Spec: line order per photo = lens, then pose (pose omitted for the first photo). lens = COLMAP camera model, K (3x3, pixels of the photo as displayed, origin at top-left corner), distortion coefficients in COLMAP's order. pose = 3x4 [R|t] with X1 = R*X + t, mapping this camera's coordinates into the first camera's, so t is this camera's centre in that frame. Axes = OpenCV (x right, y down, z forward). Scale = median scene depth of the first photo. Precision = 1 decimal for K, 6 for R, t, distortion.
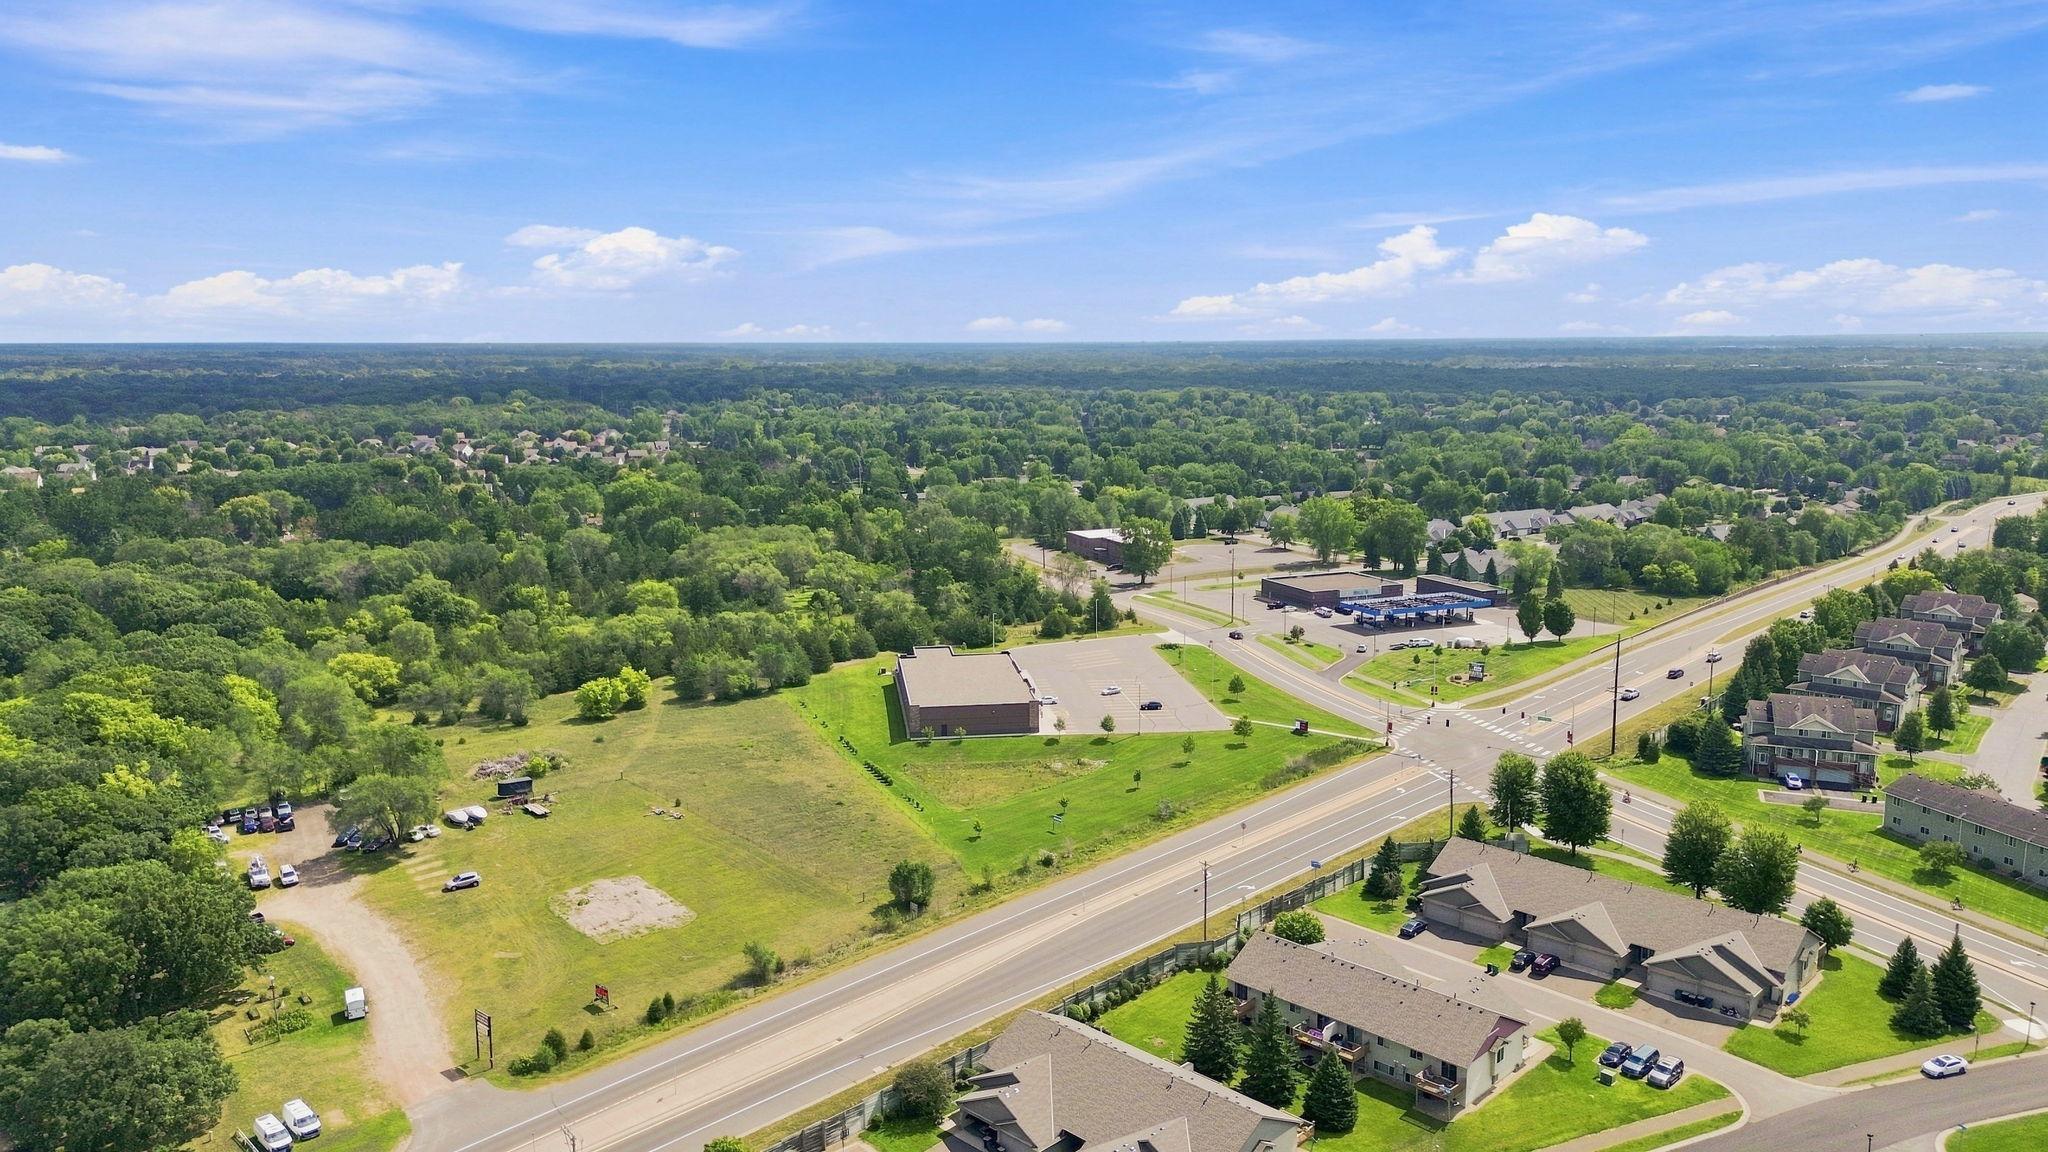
lens RADIAL K [[1442.0, 0, 1023.8], [0, 1442.0, 578.7], [0, 0, 1]] dist [0.088061, -0.094243]
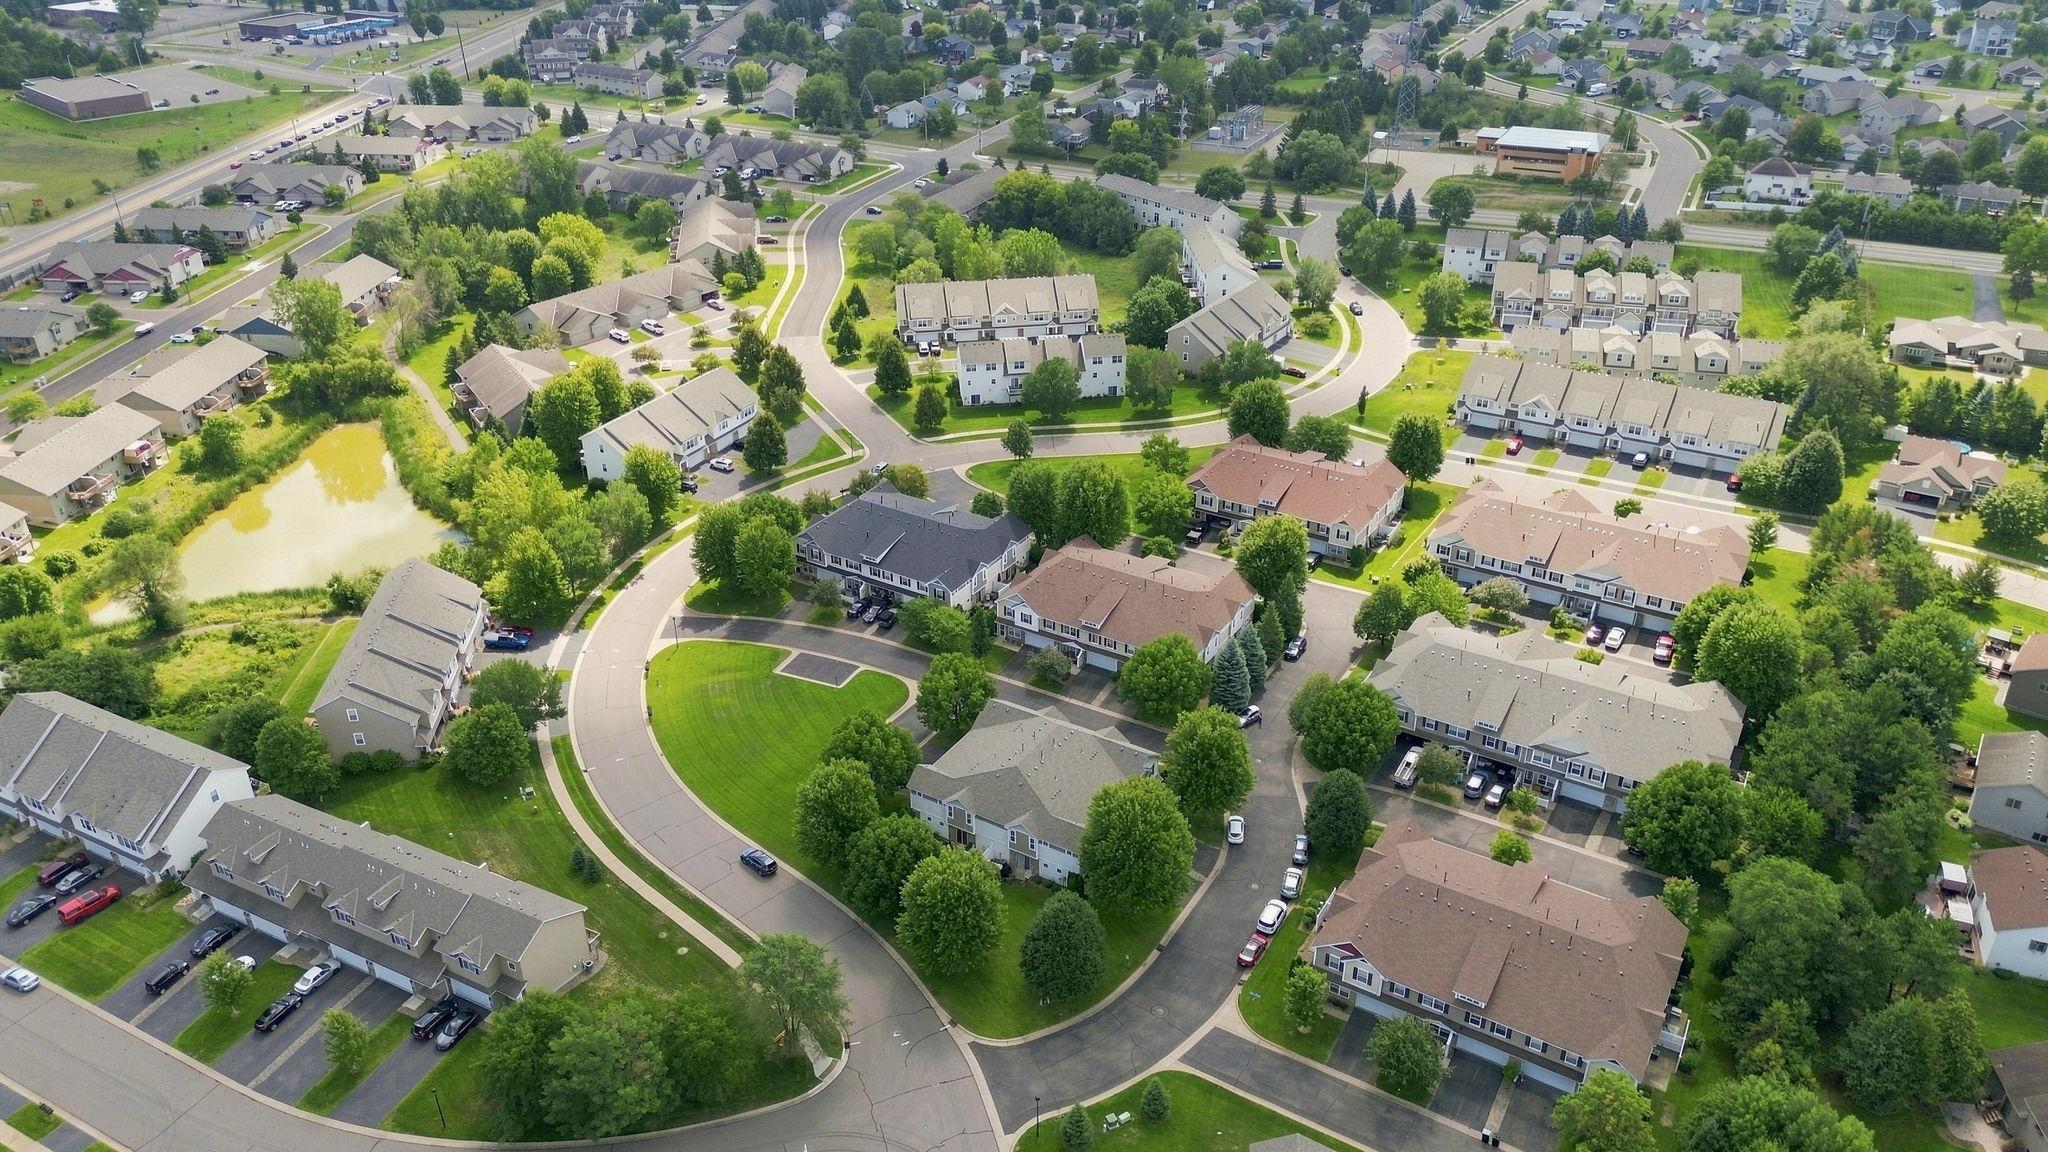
lens RADIAL K [[1442.0, 0, 1023.8], [0, 1442.0, 578.7], [0, 0, 1]] dist [0.088061, -0.094243]
pose [[0.770648, -0.312320, 0.555481, -0.214889], [0.109011, 0.923428, 0.367963, 0.054749], [-0.627869, -0.223016, 0.745684, -0.708176]]
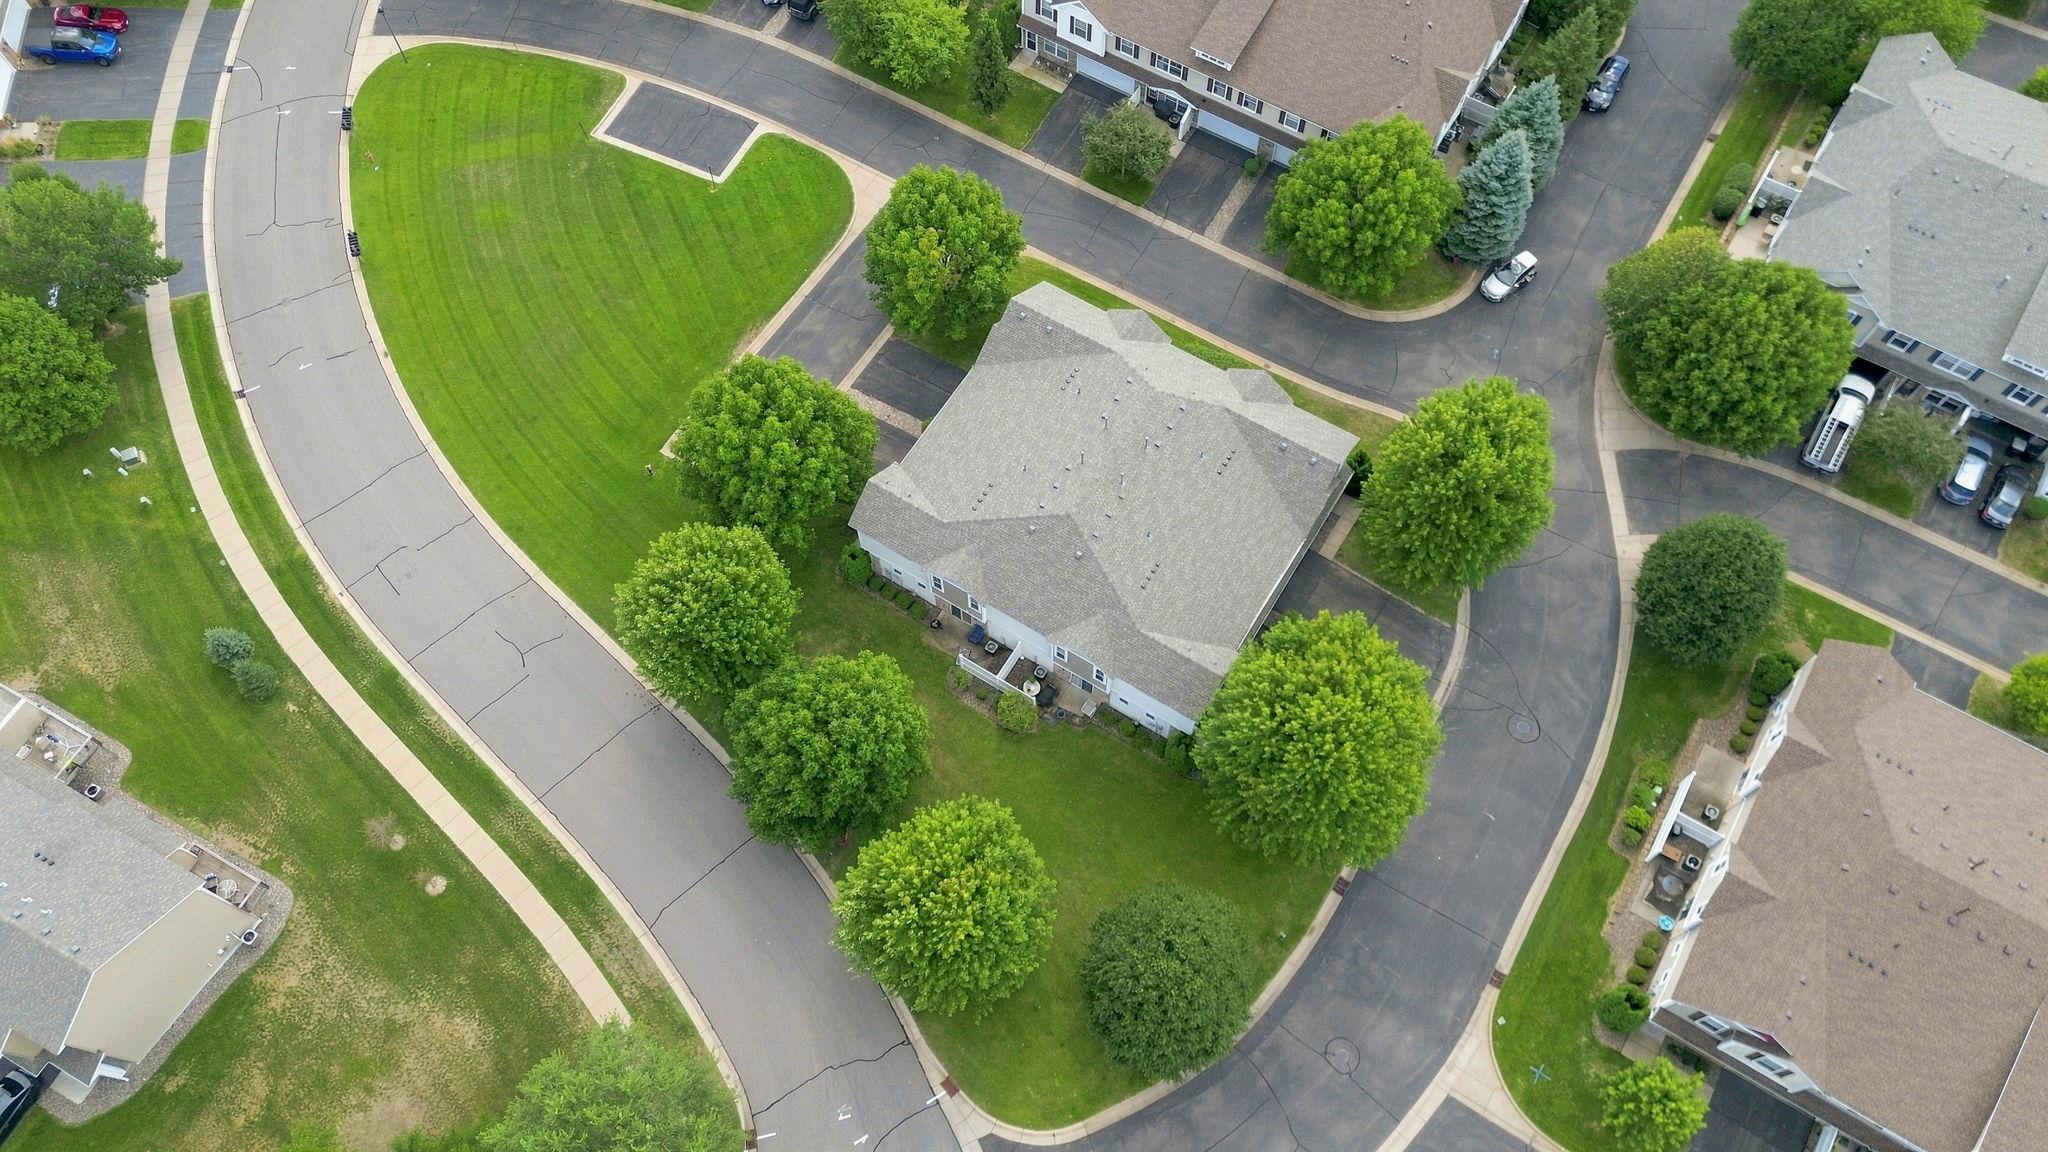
lens RADIAL K [[1442.0, 0, 1023.8], [0, 1442.0, 578.7], [0, 0, 1]] dist [0.088061, -0.094243]
pose [[0.774617, -0.569565, 0.274888, -0.090542], [0.108688, 0.548078, 0.829335, 0.088199], [-0.623021, -0.612541, 0.486456, -0.539158]]
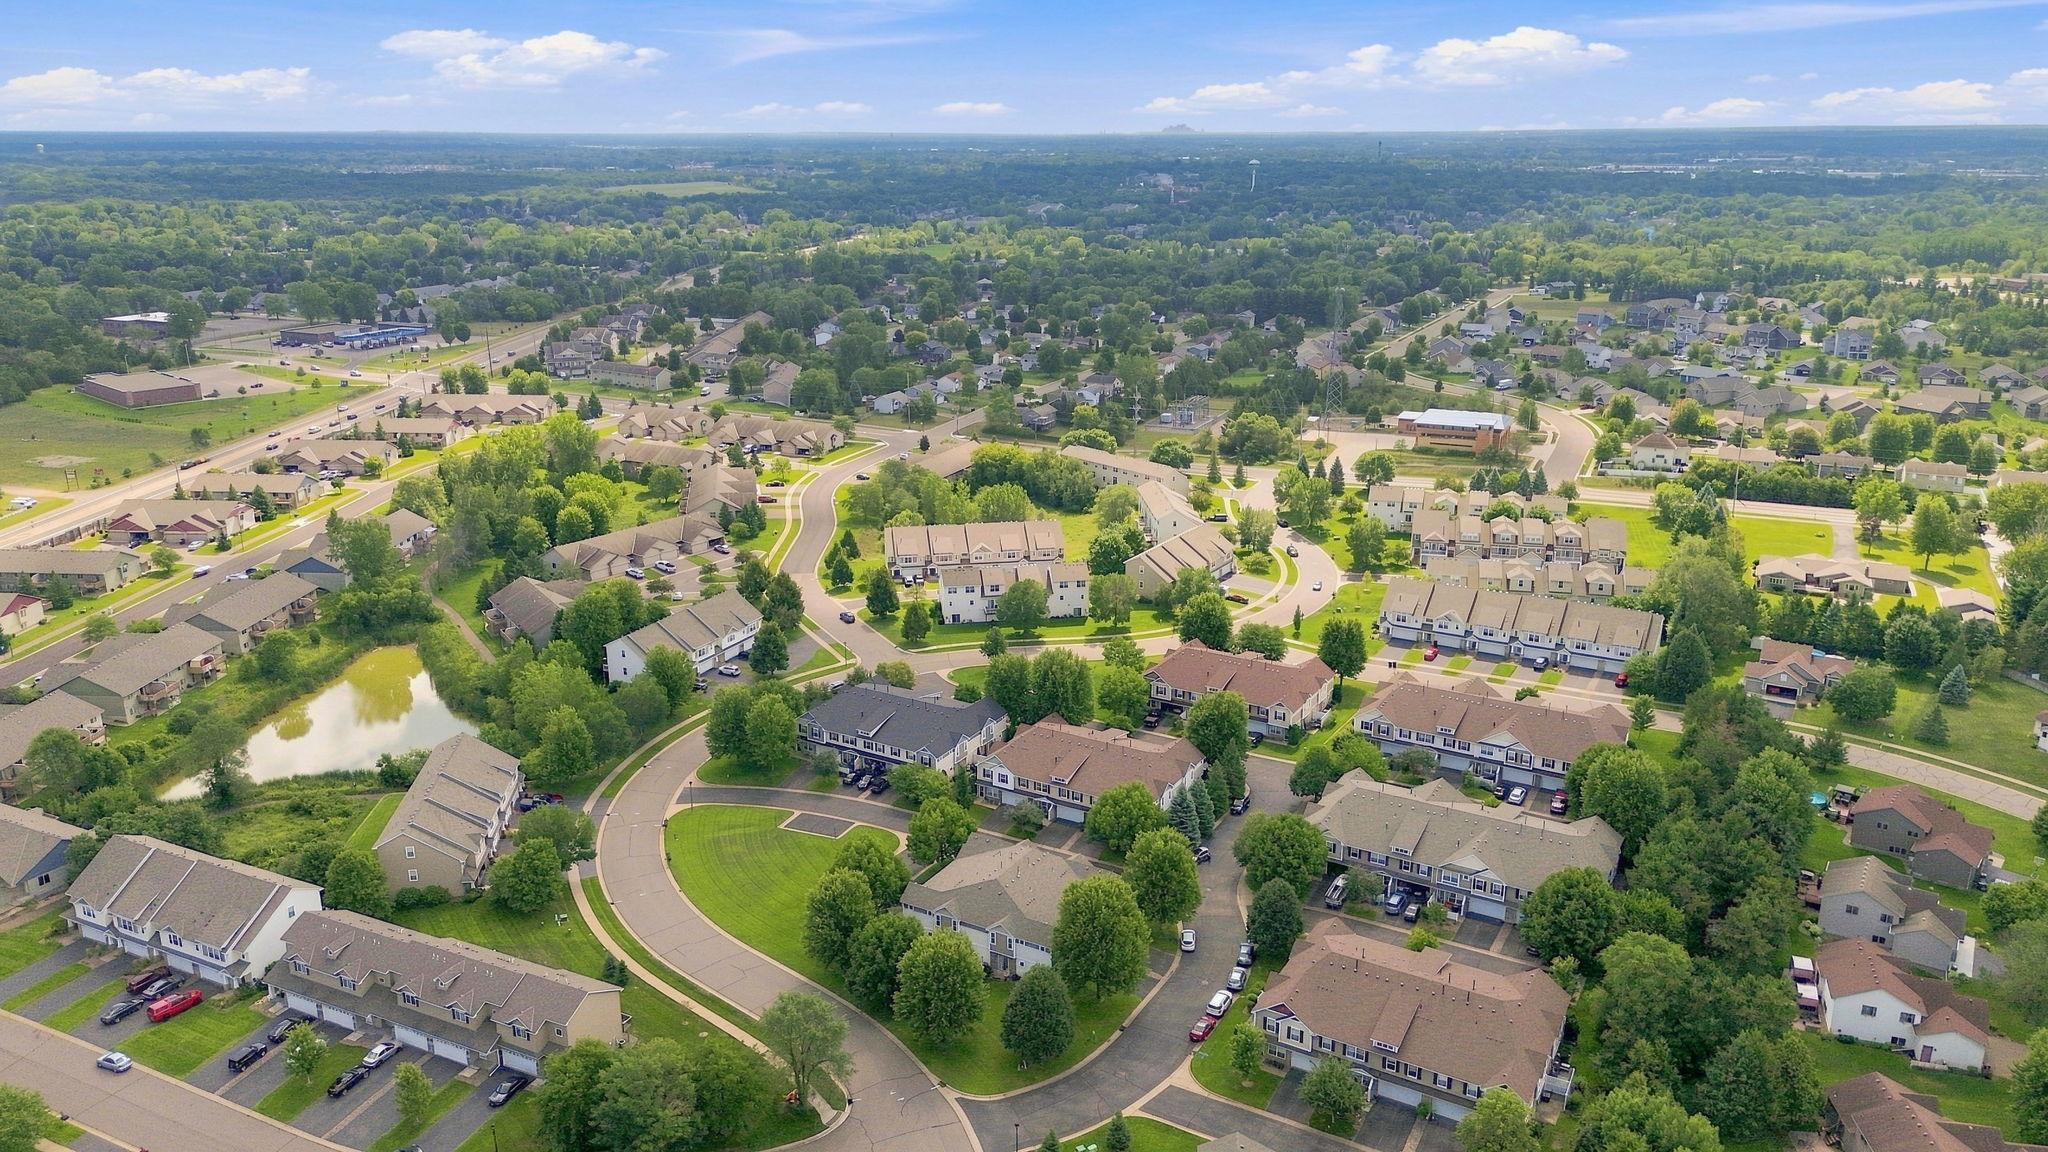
lens RADIAL K [[1442.0, 0, 1023.8], [0, 1442.0, 578.7], [0, 0, 1]] dist [0.088061, -0.094243]
pose [[0.757365, -0.190862, 0.624476, -0.267034], [0.106283, 0.979608, 0.170503, 0.075247], [-0.644284, -0.062762, 0.762206, -0.764496]]
